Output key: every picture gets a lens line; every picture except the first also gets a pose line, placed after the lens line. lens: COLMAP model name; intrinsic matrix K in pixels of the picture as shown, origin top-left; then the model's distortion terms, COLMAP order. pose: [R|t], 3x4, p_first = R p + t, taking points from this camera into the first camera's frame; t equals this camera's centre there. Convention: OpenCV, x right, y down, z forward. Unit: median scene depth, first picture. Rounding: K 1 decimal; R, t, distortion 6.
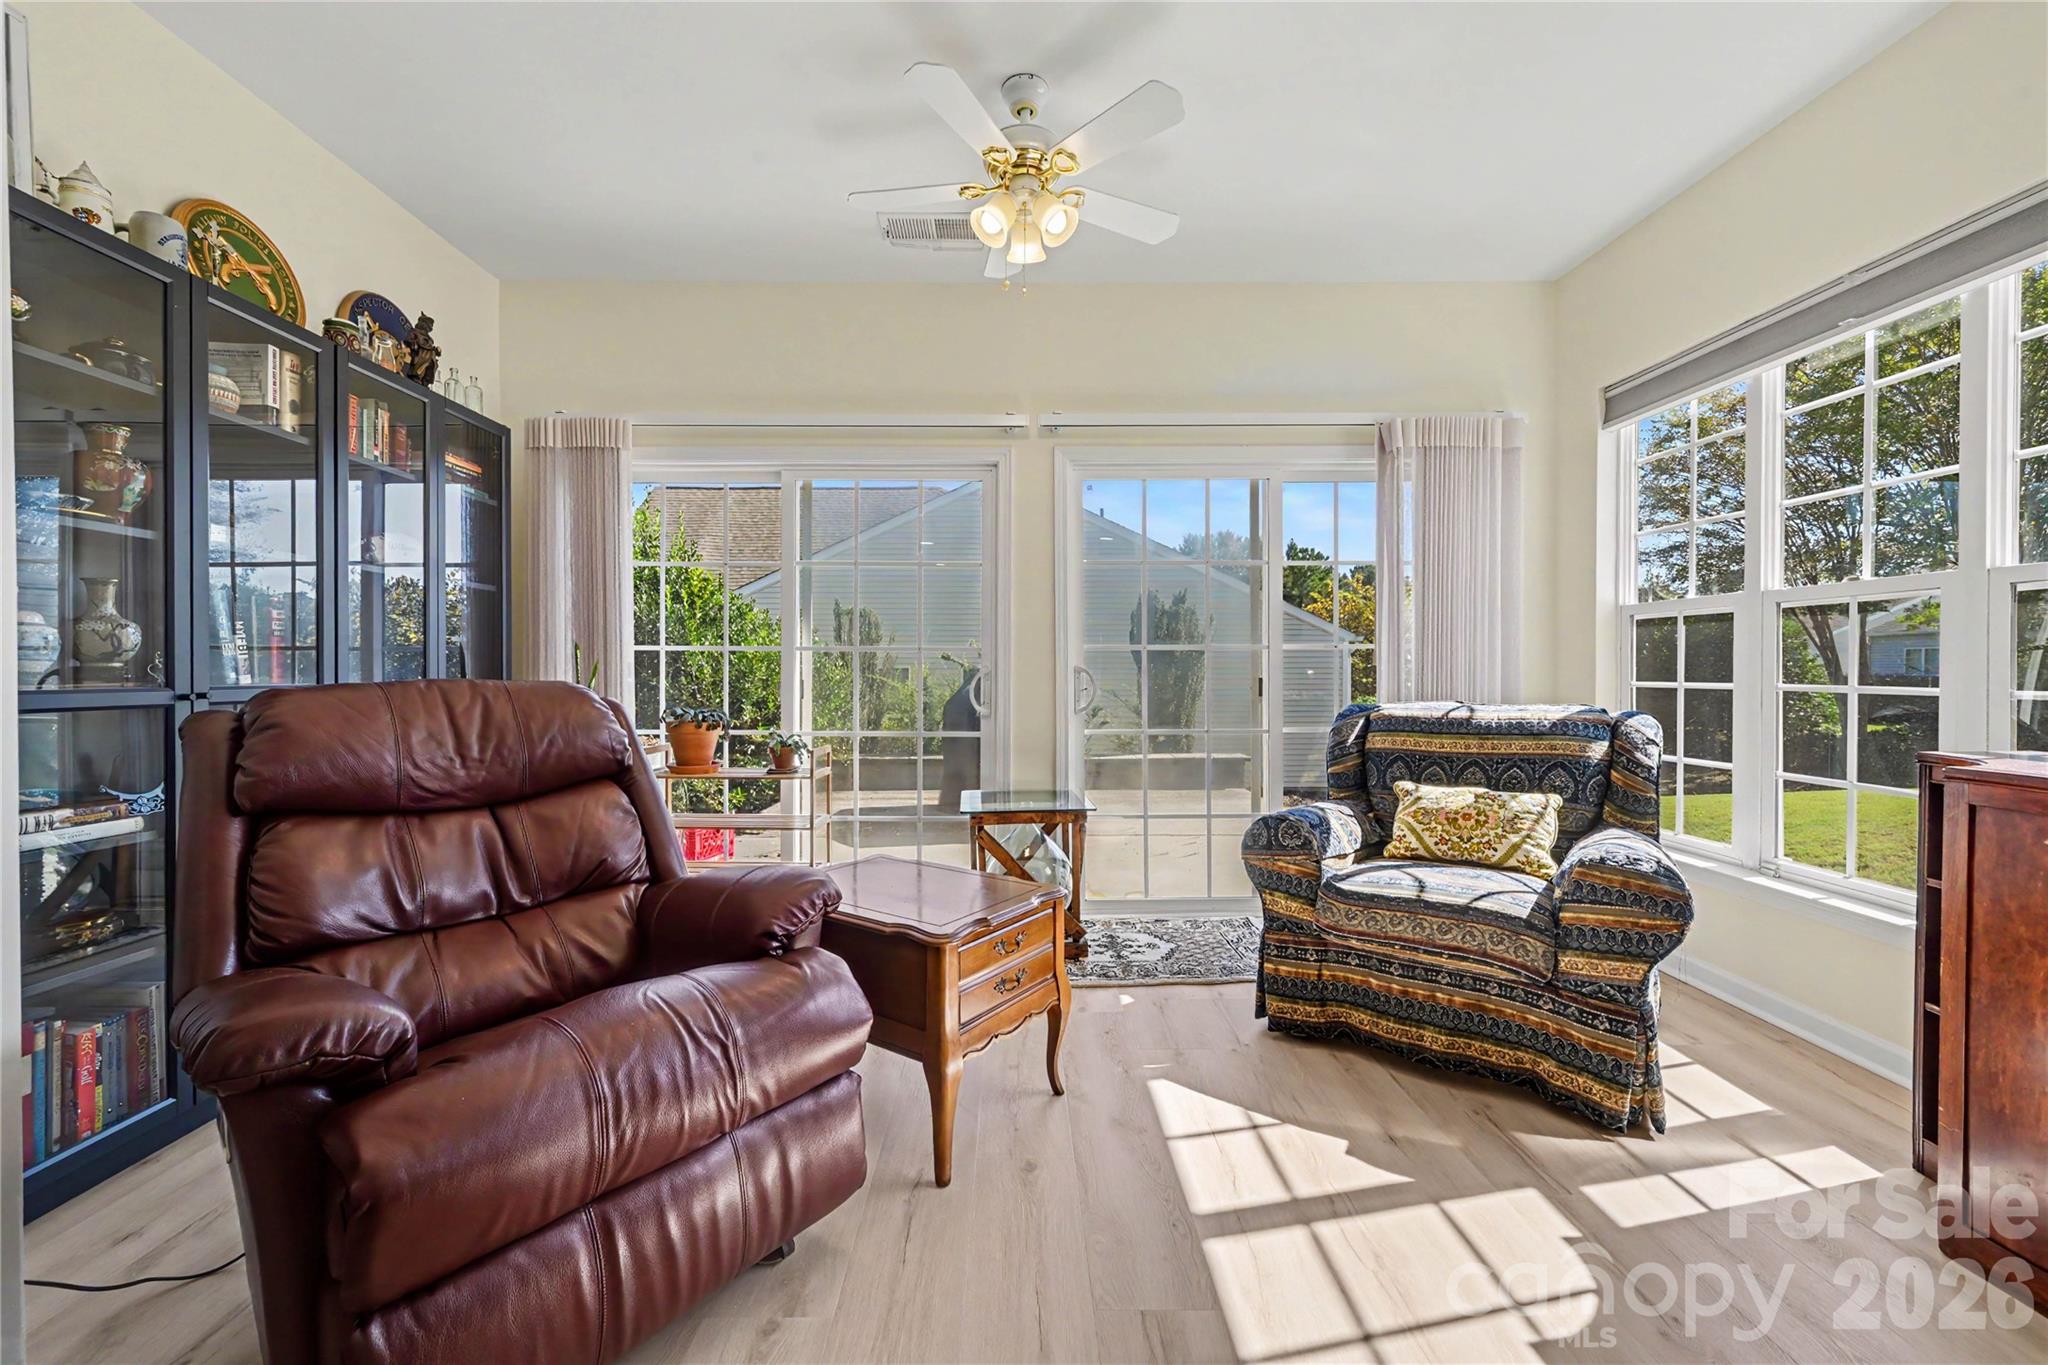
lens RADIAL K [[819.0, 0, 1018.7], [0, 819.0, 679.2], [0, 0, 1]] dist [0.000327, 0.000761]
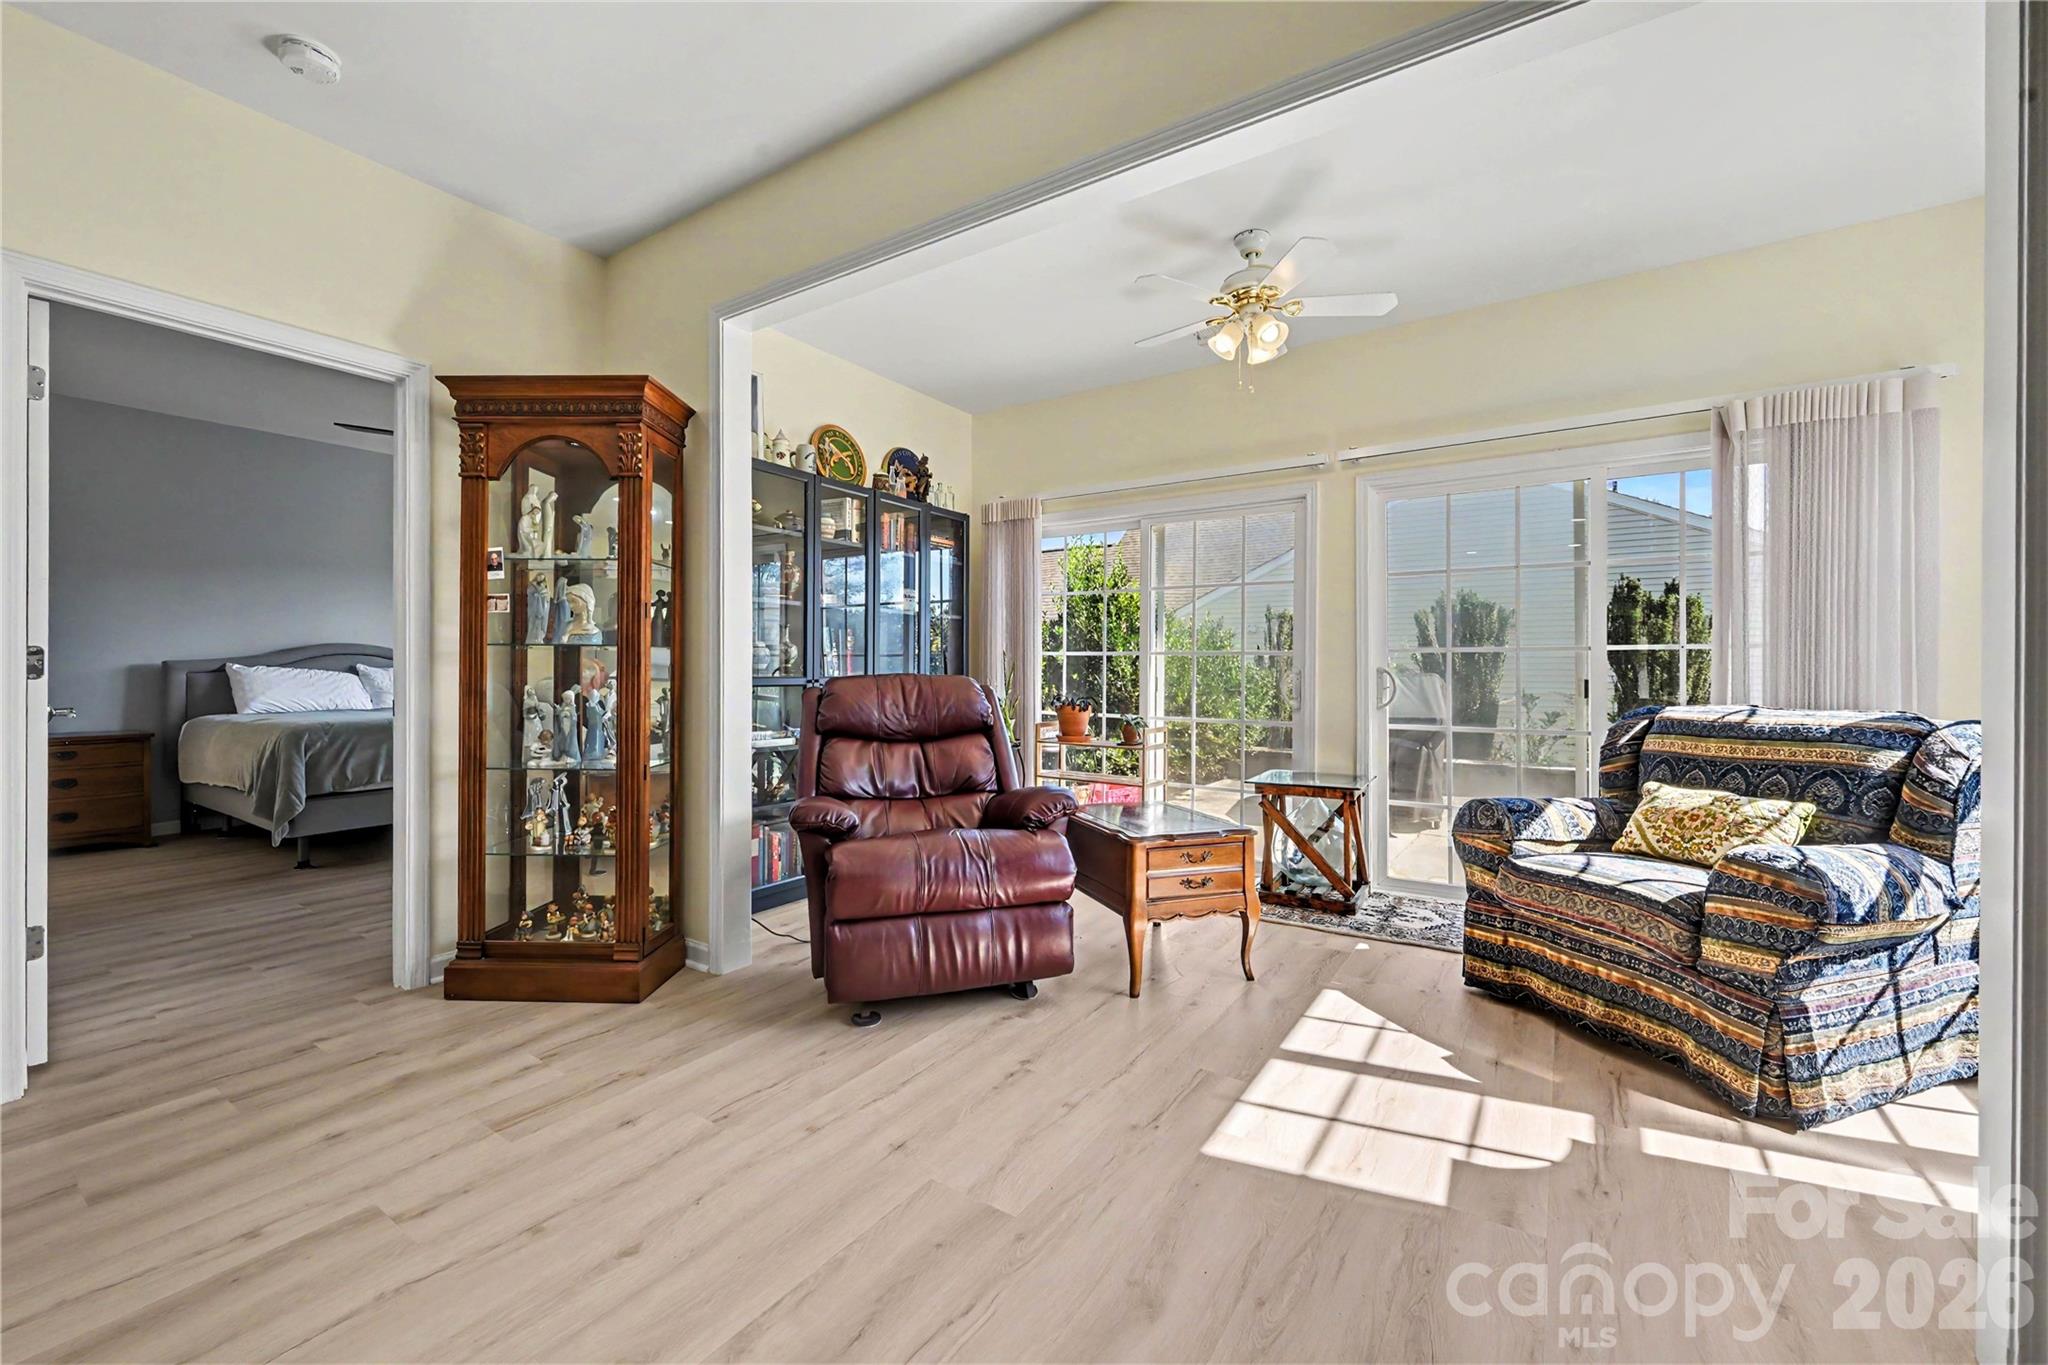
lens RADIAL K [[819.0, 0, 1015.5], [0, 819.0, 674.3], [0, 0, 1]] dist [0.000327, 0.000761]
pose [[0.825429, 0.007382, -0.564458, 0.479739], [-0.010346, 0.999944, -0.002052, 0.002834], [0.564412, 0.007534, 0.825459, -0.342702]]
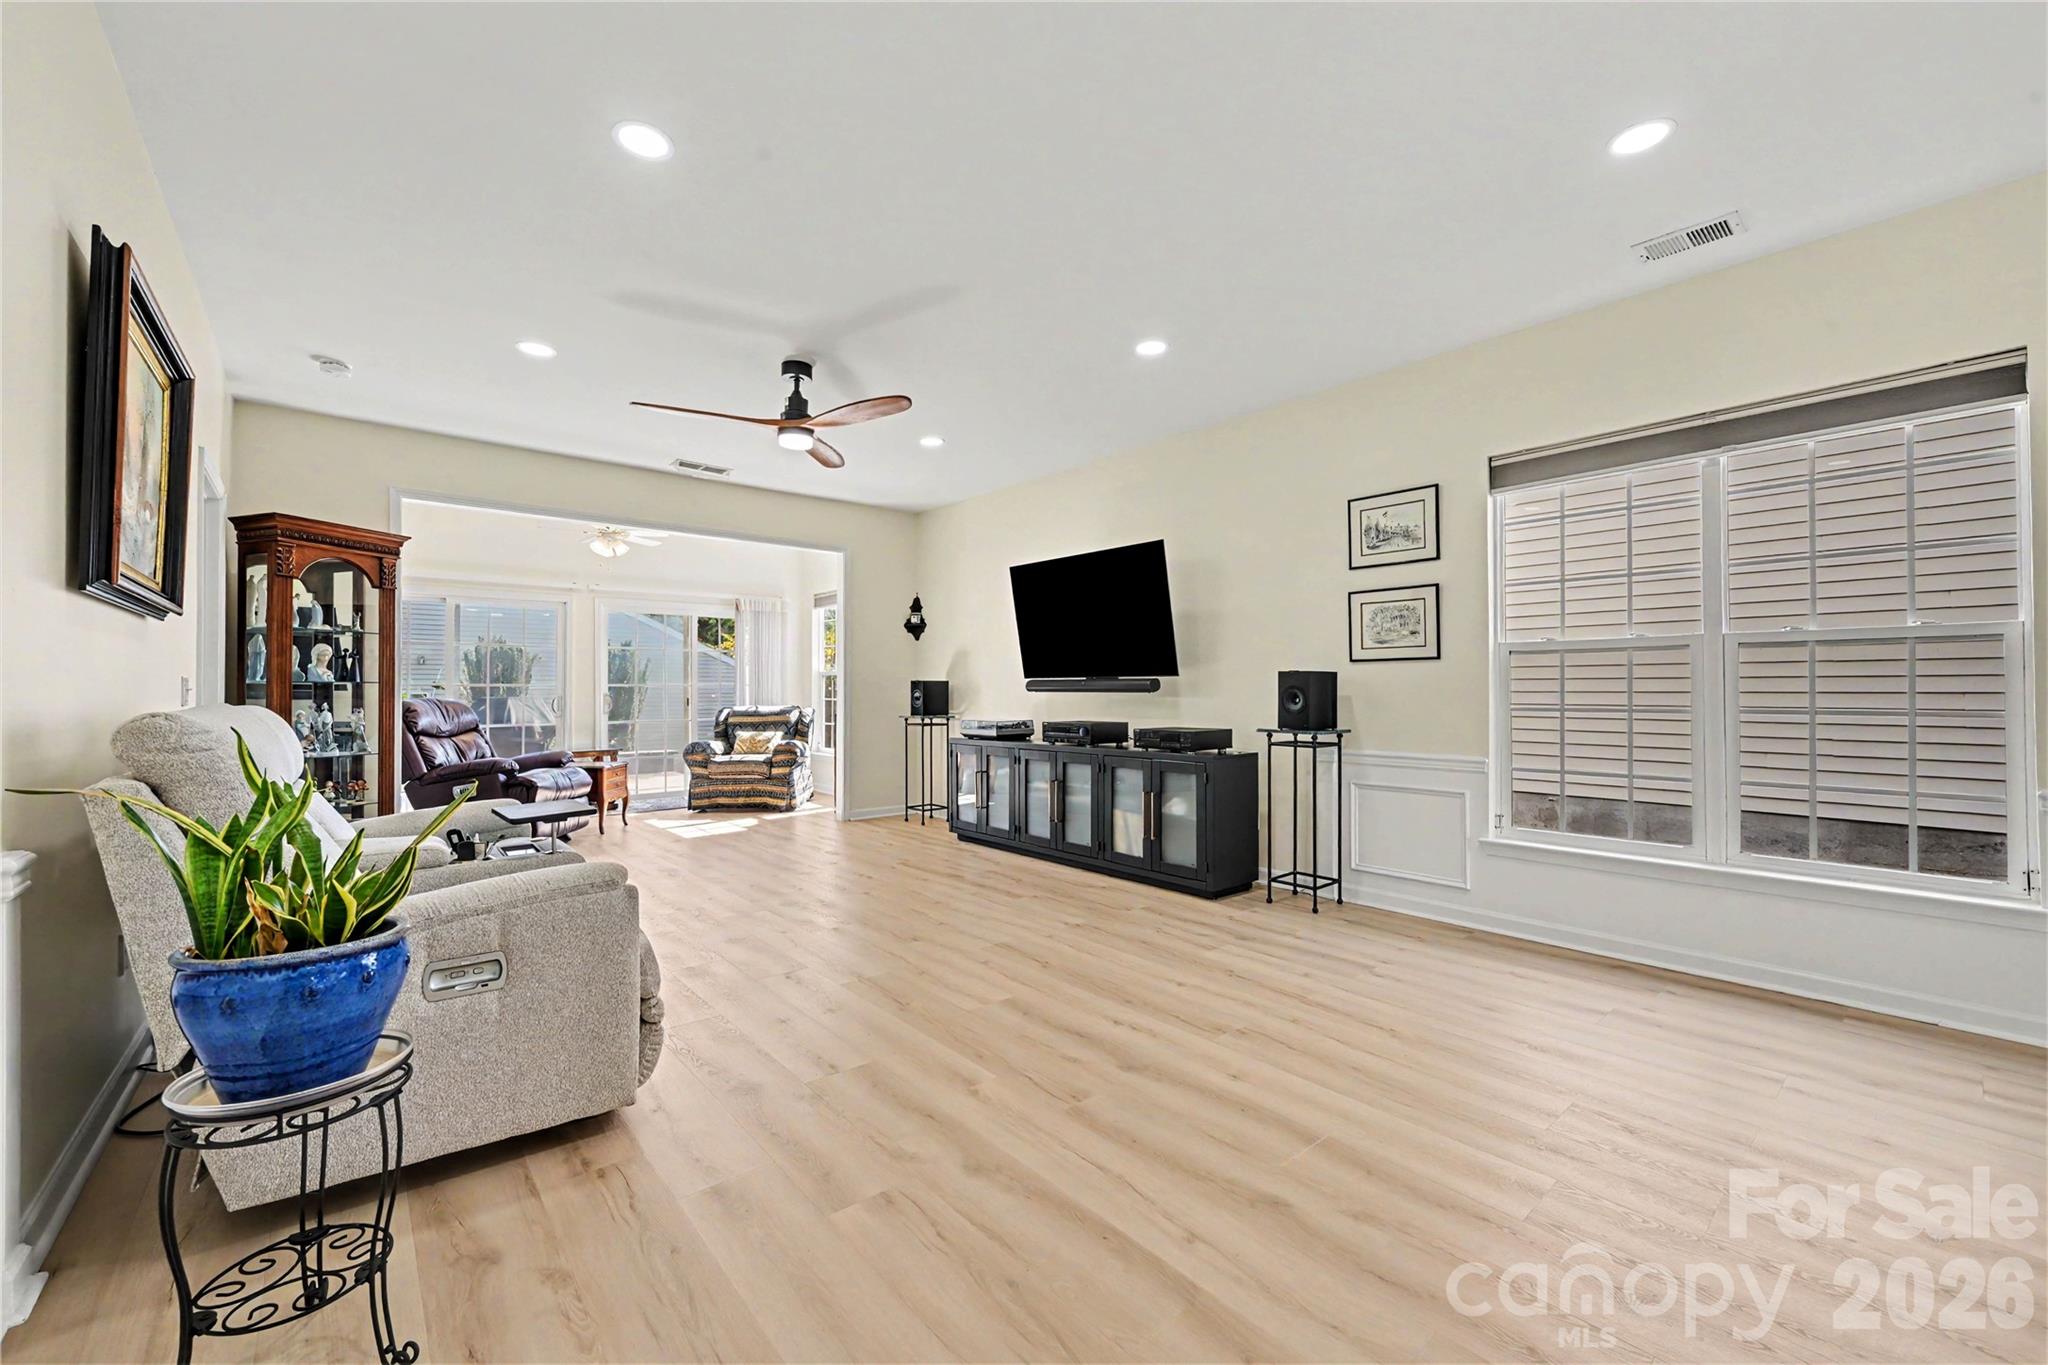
lens RADIAL K [[819.0, 0, 1026.5], [0, 819.0, 681.0], [0, 0, 1]] dist [0.000327, 0.000761]
pose [[0.771519, 0.007676, 0.636161, -0.776933], [0.009331, 0.999683, -0.023379, 0.023680], [-0.636138, 0.023973, 0.771202, -2.465750]]
